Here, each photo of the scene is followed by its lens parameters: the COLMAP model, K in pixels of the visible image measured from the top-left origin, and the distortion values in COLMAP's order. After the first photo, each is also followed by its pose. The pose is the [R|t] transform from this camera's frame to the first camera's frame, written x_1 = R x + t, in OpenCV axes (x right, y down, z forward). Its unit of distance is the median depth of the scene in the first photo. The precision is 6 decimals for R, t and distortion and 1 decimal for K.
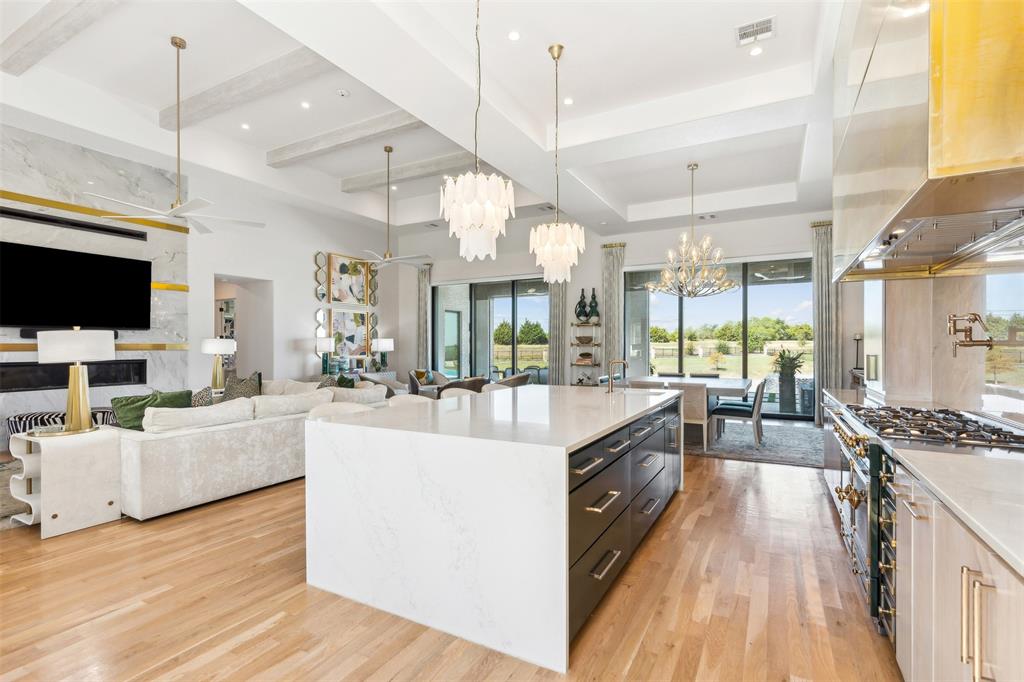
lens RADIAL K [[478.1, 0, 517.9], [0, 478.1, 345.3], [0, 0, 1]] dist [-0.003369, 0.002249]
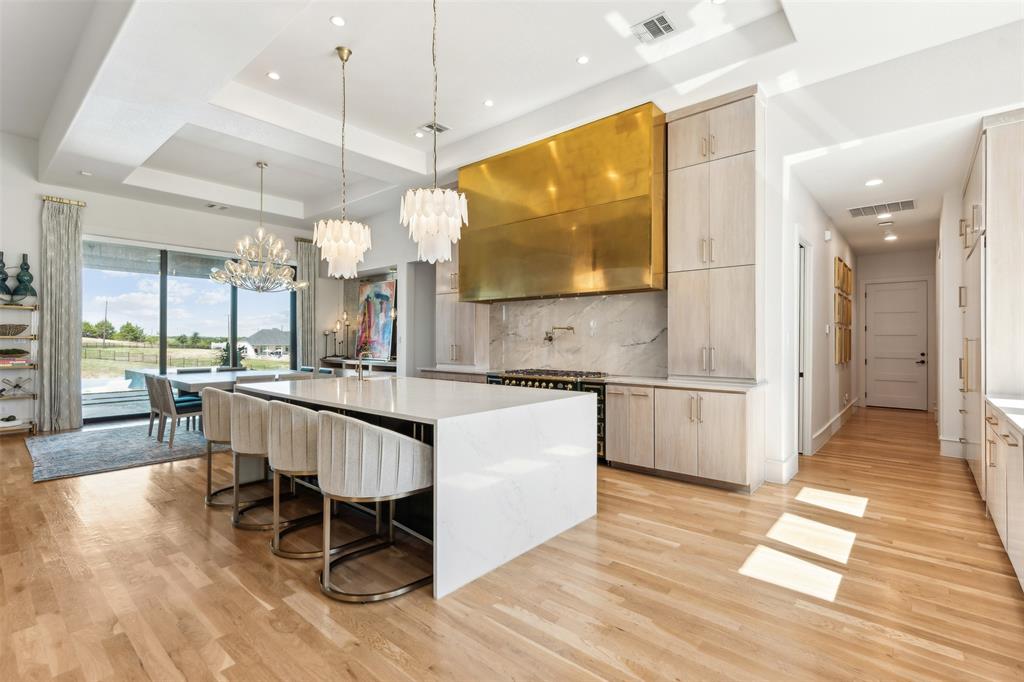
lens RADIAL K [[478.1, 0, 500.8], [0, 478.1, 340.8], [0, 0, 1]] dist [-0.003369, 0.002249]
pose [[0.217473, 0.000736, 0.976066, -0.429398], [-0.004317, 0.999991, 0.000208, 0.001809], [-0.976057, -0.004259, 0.217475, 0.226333]]
